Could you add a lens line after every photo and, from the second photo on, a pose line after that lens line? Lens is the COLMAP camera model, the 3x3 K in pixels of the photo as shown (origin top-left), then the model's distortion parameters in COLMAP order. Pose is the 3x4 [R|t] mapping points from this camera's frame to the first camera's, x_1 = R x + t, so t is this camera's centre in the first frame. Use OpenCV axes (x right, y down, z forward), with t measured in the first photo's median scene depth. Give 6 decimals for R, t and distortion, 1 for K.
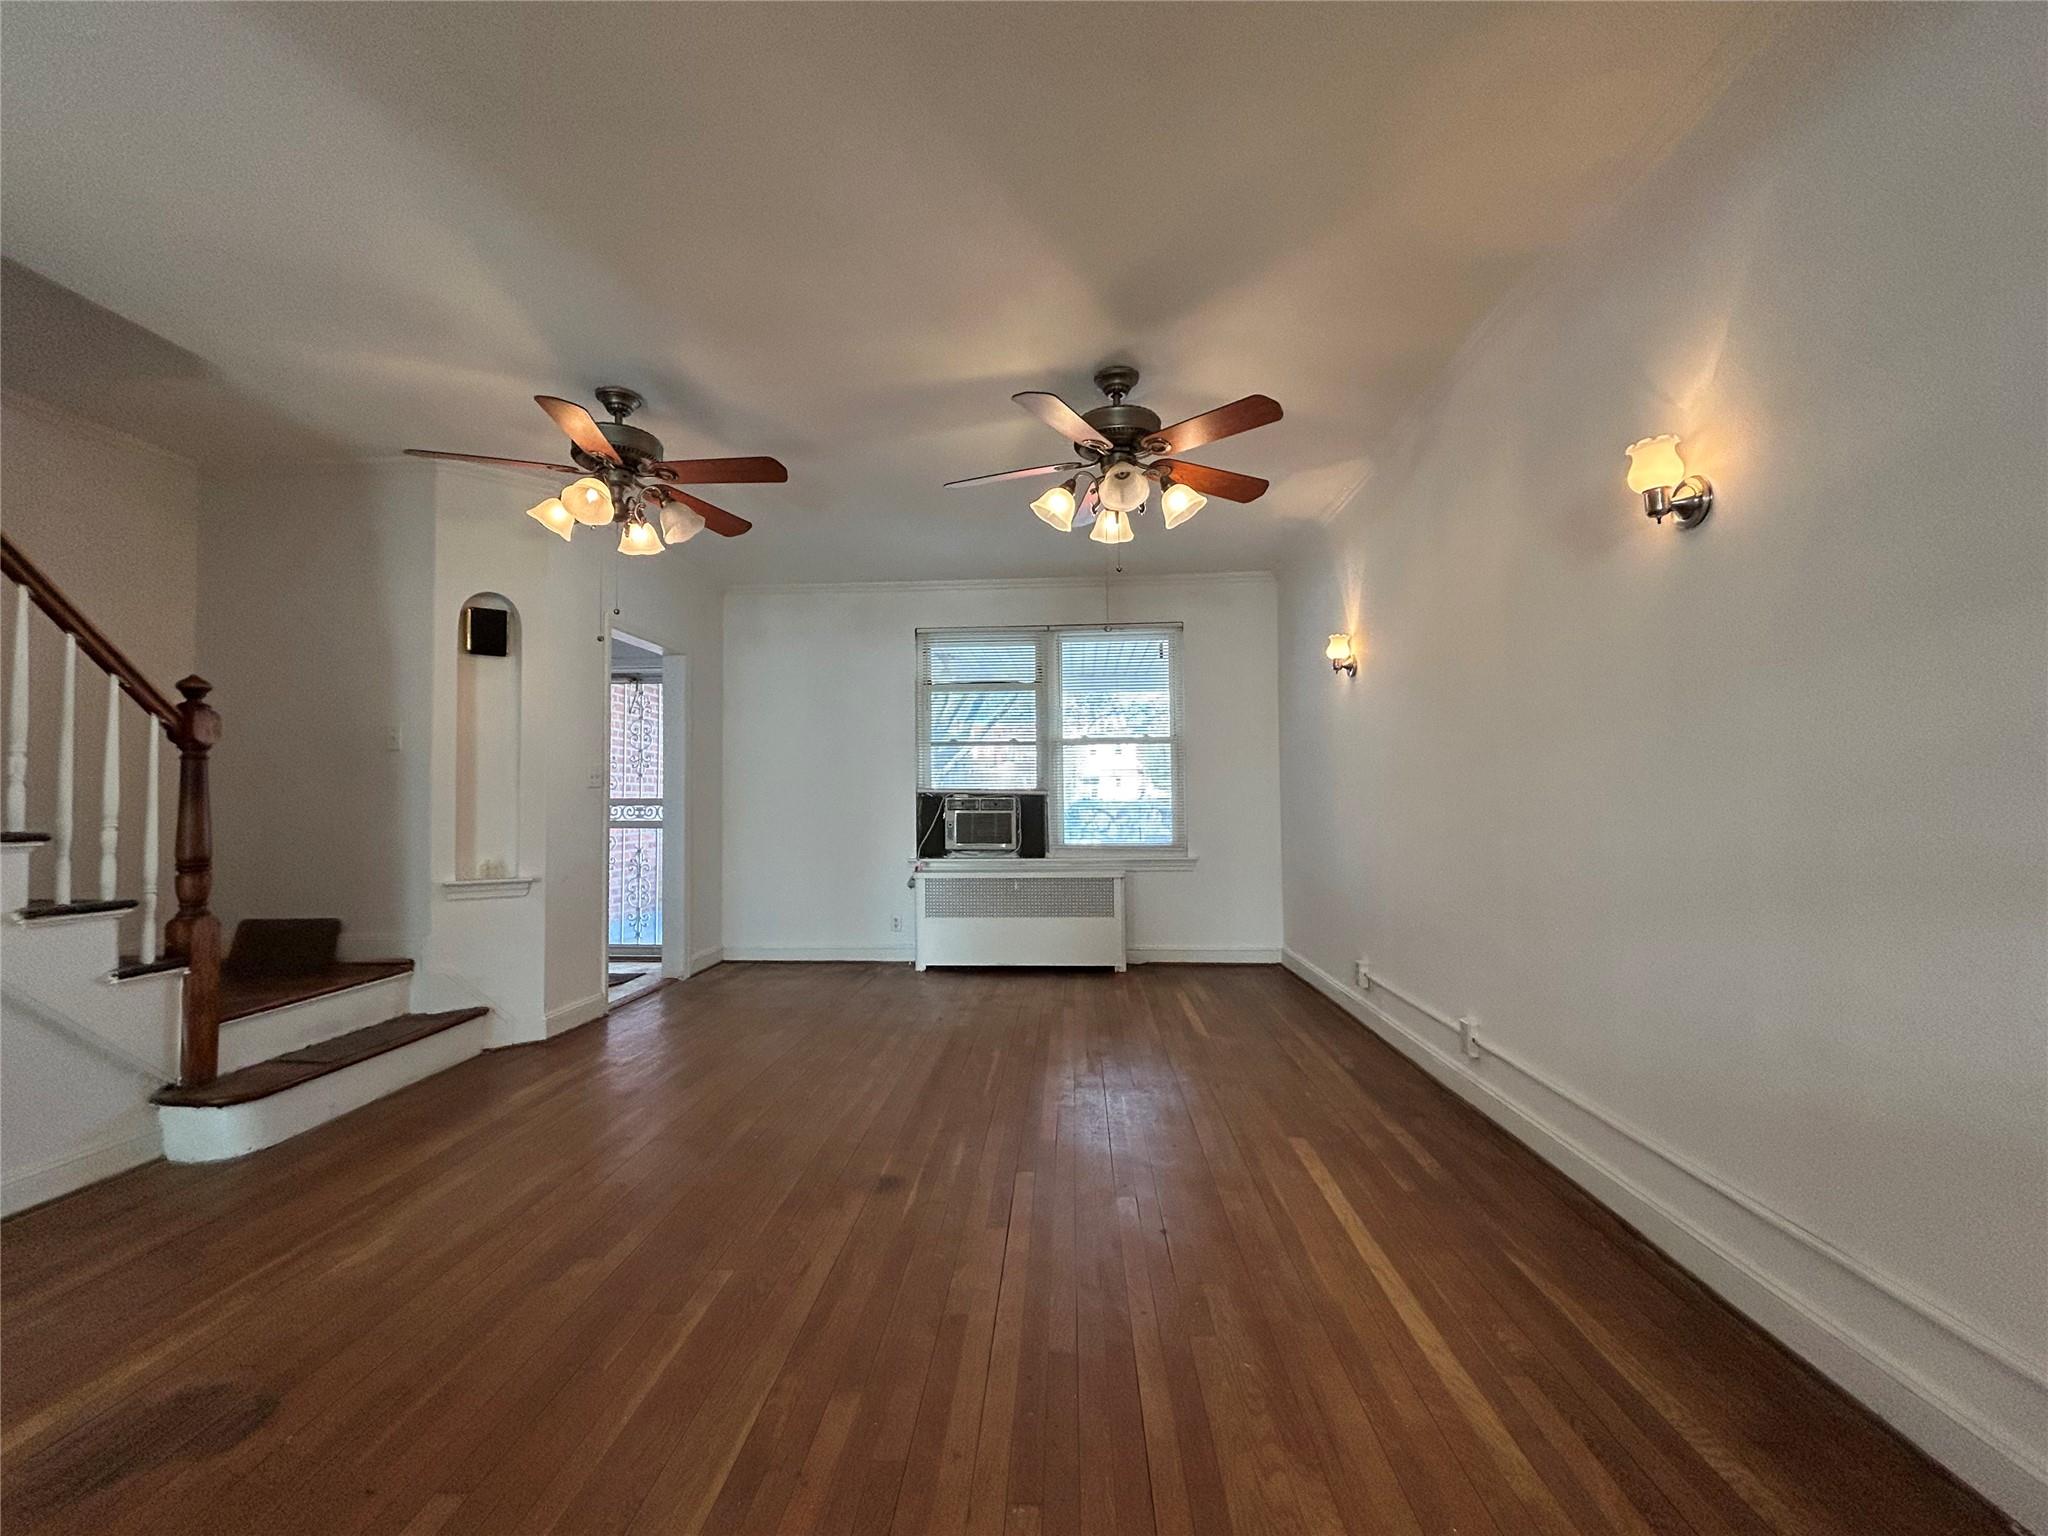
lens RADIAL K [[867.3, 0, 1020.9], [0, 867.3, 769.4], [0, 0, 1]] dist [0.001671, 0.000076]
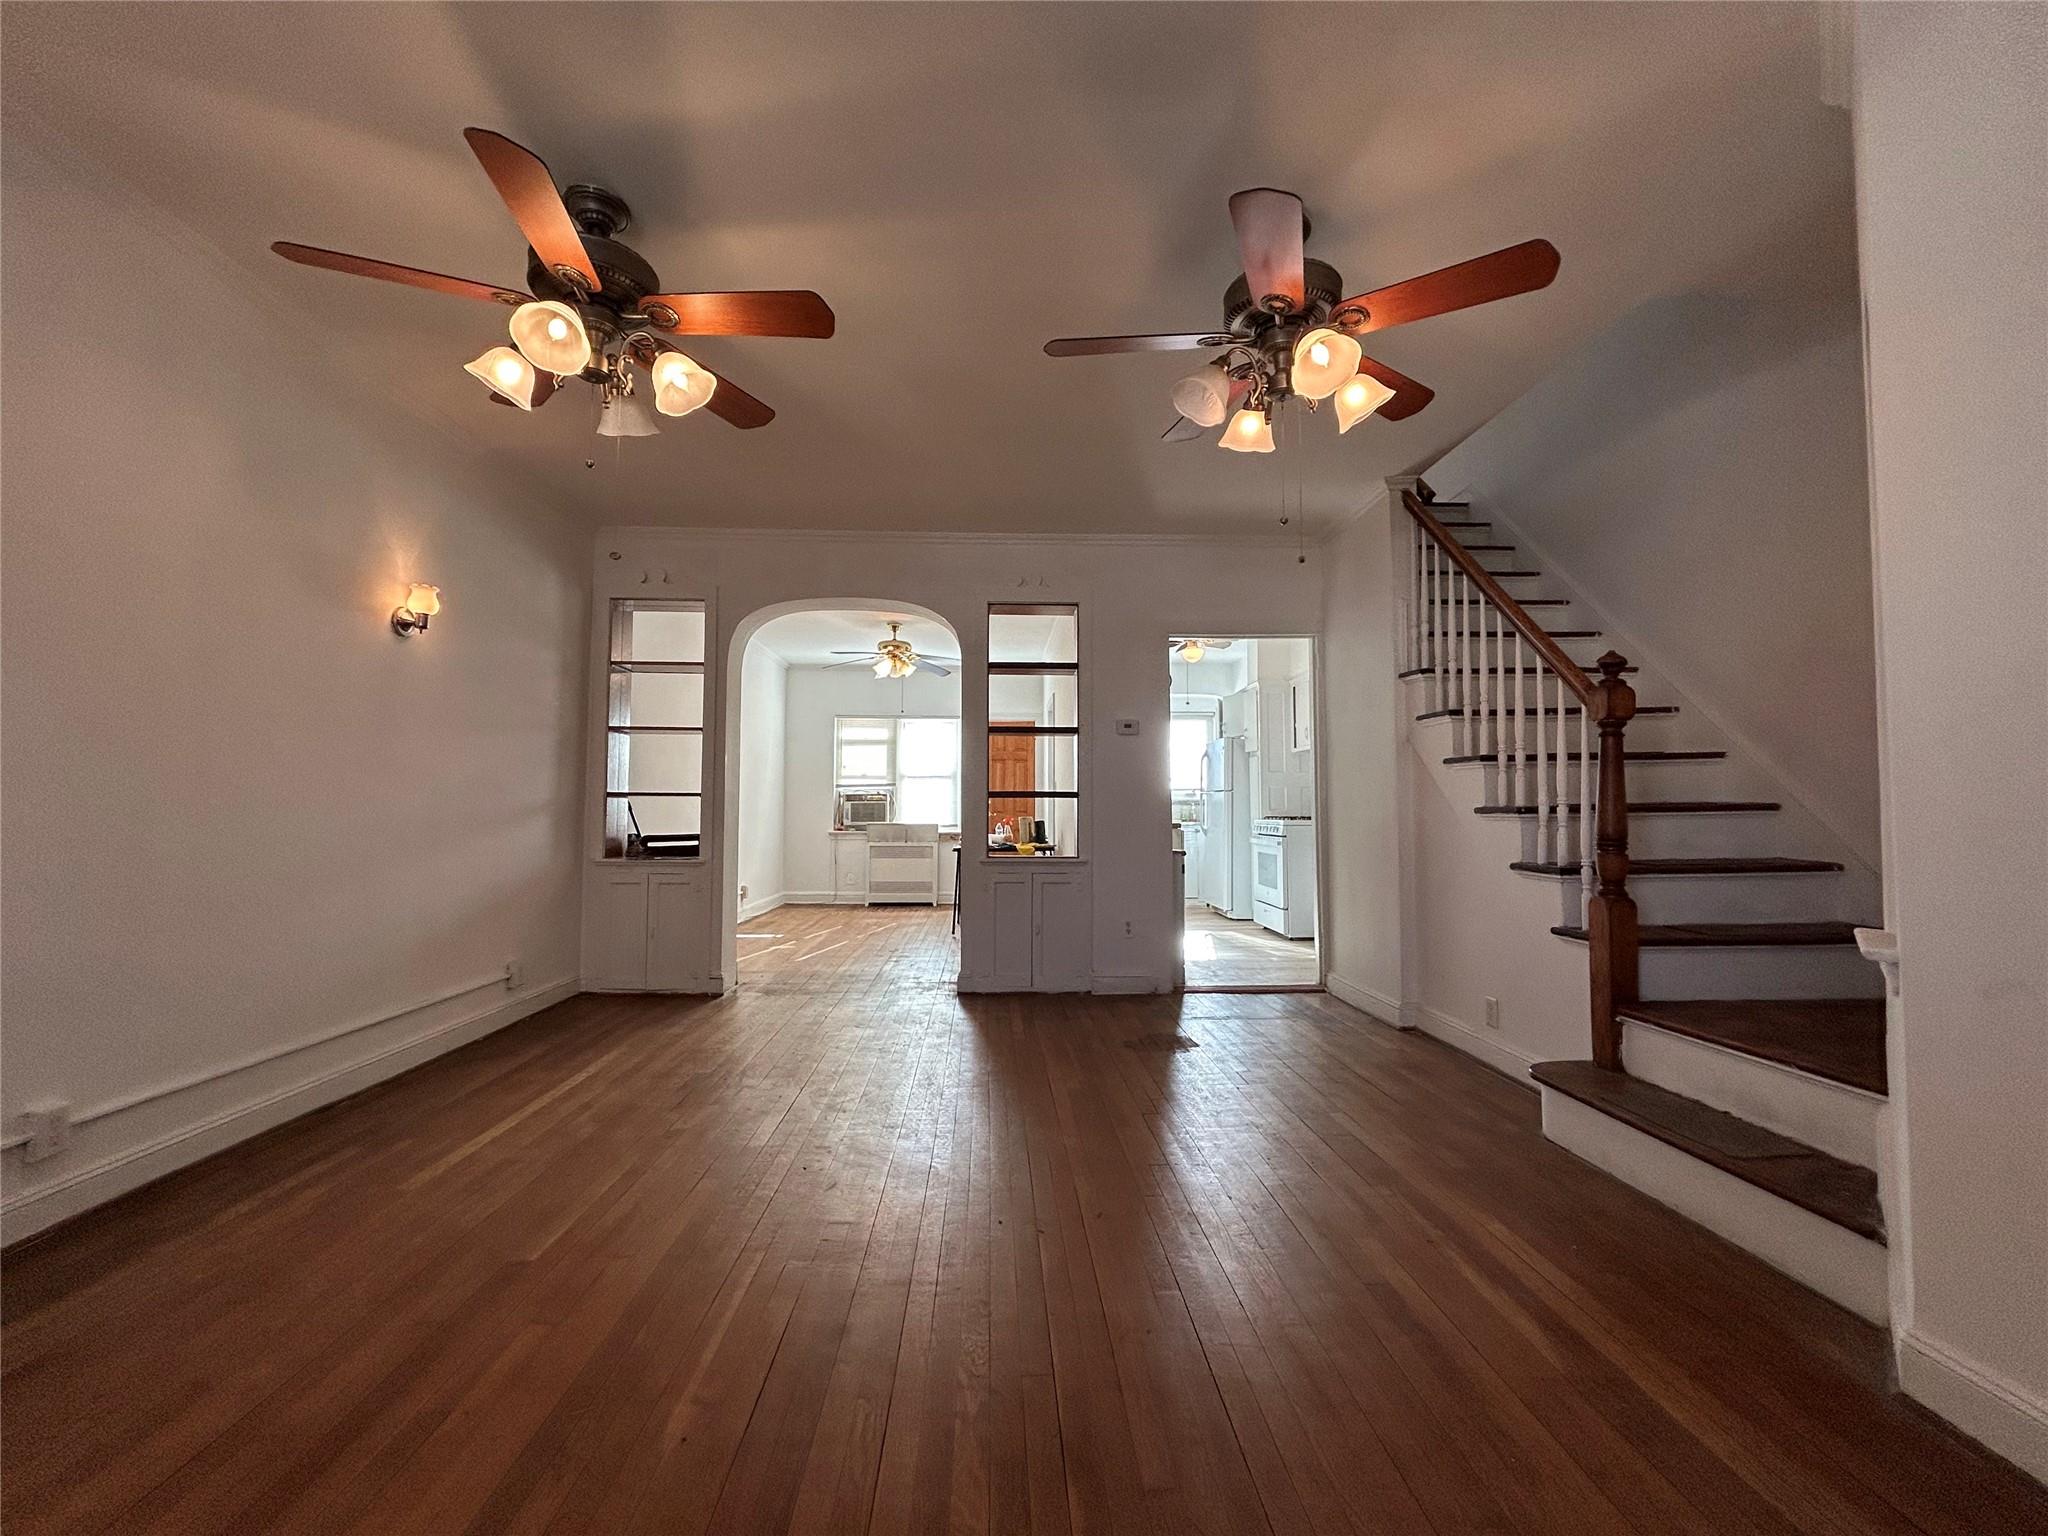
lens RADIAL K [[867.3, 0, 1020.9], [0, 867.3, 769.4], [0, 0, 1]] dist [0.001671, 0.000076]
pose [[-0.995143, 0.004707, -0.098323, -0.190858], [0.012974, 0.996414, -0.083605, 0.099661], [0.097577, -0.084475, -0.991636, 1.910583]]
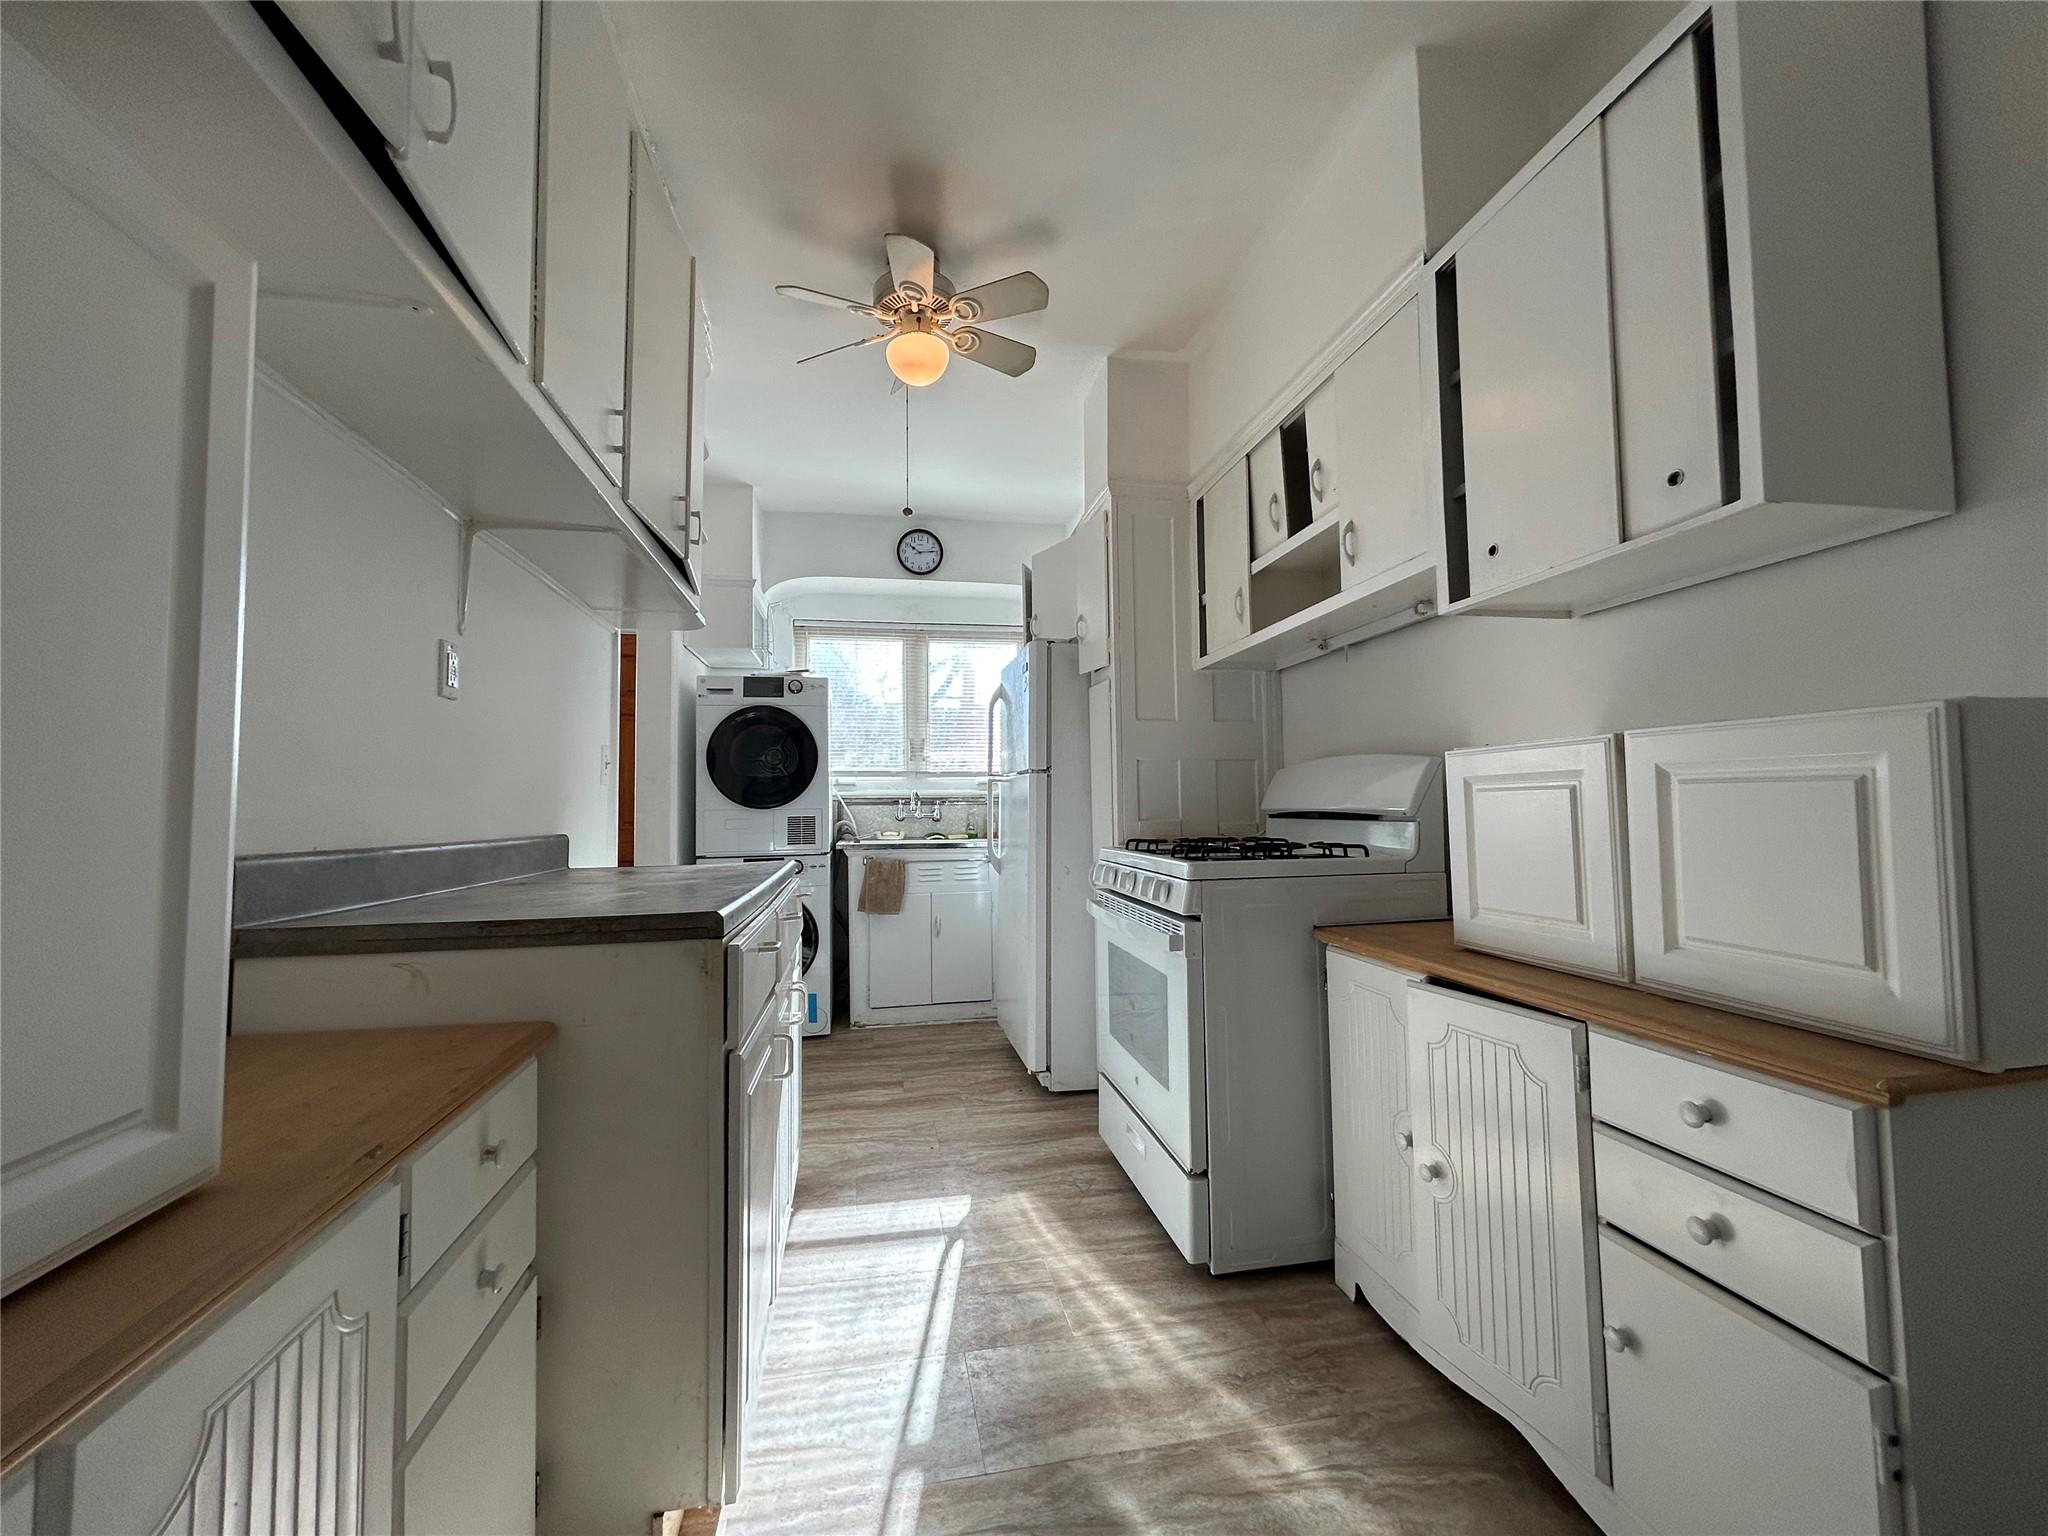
lens RADIAL K [[825.9, 0, 1023.3], [0, 825.9, 768.6], [0, 0, 1]] dist [-0.000026, -0.000649]
pose [[-0.969506, 0.011772, -0.244785, -0.852396], [0.031240, 0.996633, -0.075801, 0.019686], [0.243068, -0.081136, -0.966610, 0.219222]]
